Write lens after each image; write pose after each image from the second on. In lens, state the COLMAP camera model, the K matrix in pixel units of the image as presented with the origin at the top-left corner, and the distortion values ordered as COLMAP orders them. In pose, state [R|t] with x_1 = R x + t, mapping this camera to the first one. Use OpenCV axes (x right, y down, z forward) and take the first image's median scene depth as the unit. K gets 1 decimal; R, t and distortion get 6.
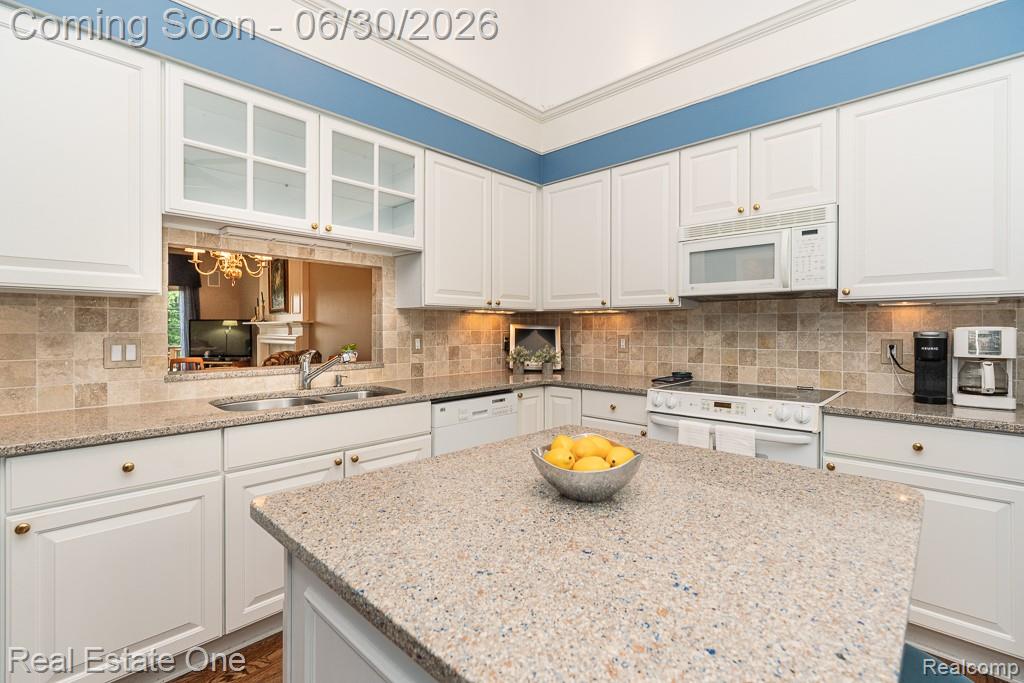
lens RADIAL K [[463.8, 0, 514.8], [0, 463.8, 333.2], [0, 0, 1]] dist [-0.001977, -0.000437]
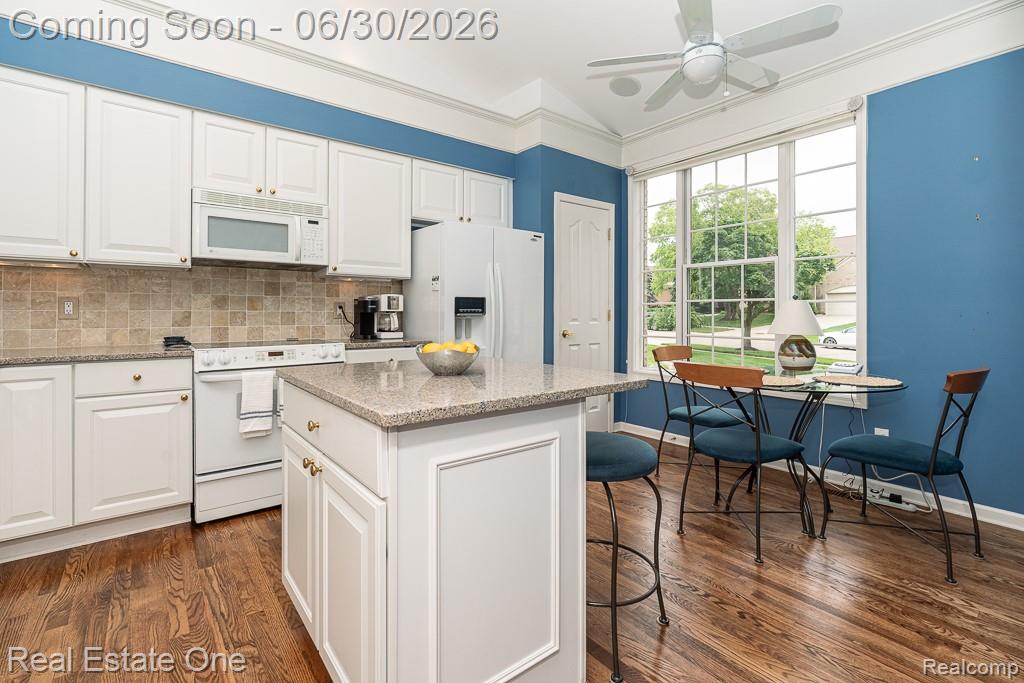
lens RADIAL K [[466.3, 0, 511.2], [0, 466.3, 311.1], [0, 0, 1]] dist [-0.002258, -0.000281]
pose [[0.152632, 0.001790, 0.988281, -0.575095], [0.007784, 0.999965, -0.003013, 0.048062], [-0.988252, 0.008153, 0.152613, 0.197412]]
